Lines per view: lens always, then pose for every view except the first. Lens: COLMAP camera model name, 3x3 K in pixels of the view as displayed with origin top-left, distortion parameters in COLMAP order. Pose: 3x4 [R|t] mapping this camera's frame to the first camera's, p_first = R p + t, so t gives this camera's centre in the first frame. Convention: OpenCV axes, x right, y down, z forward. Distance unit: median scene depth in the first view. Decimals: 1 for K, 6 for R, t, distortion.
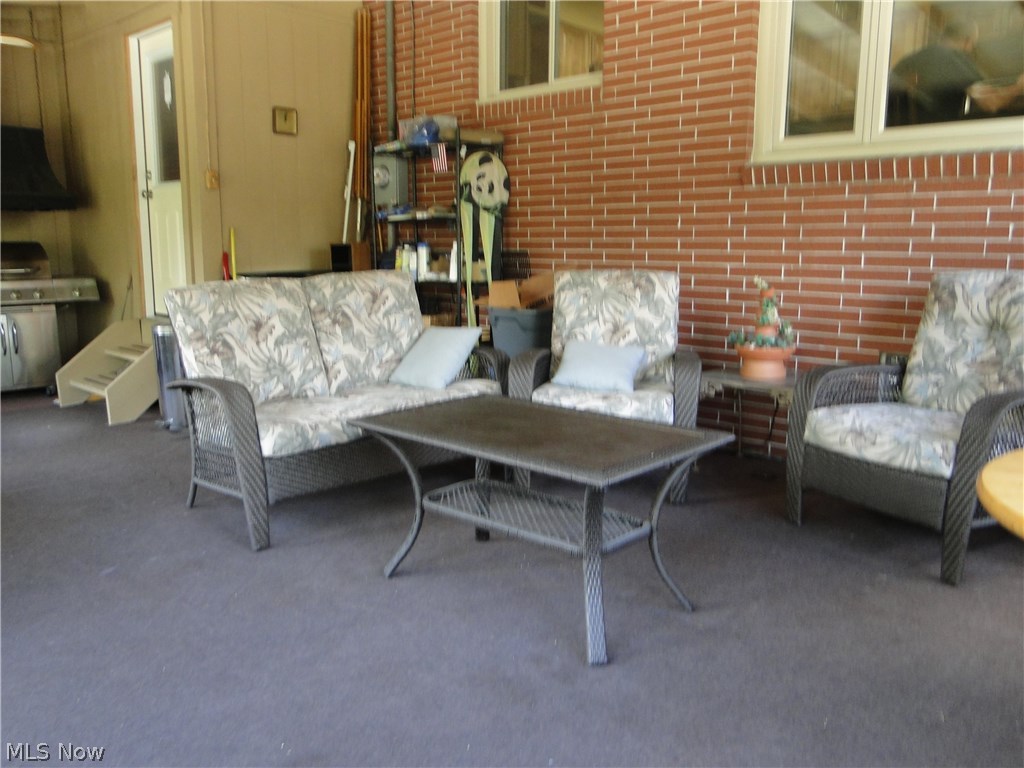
lens RADIAL K [[844.1, 0, 520.8], [0, 844.1, 389.0], [0, 0, 1]] dist [0.008477, -0.015585]
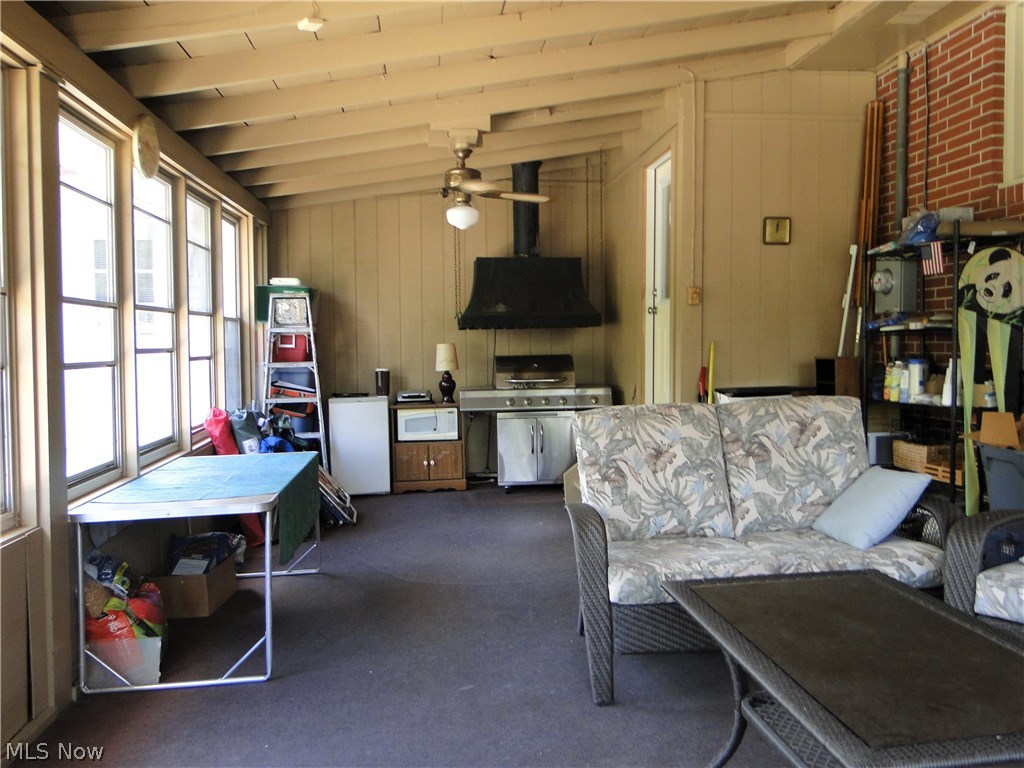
lens RADIAL K [[844.1, 0, 510.9], [0, 844.1, 381.4], [0, 0, 1]] dist [0.008477, -0.015585]
pose [[0.766990, 0.018277, -0.641399, 0.133345], [-0.097851, 0.991234, -0.088766, -0.044276], [0.634155, 0.130844, 0.762055, 0.135050]]
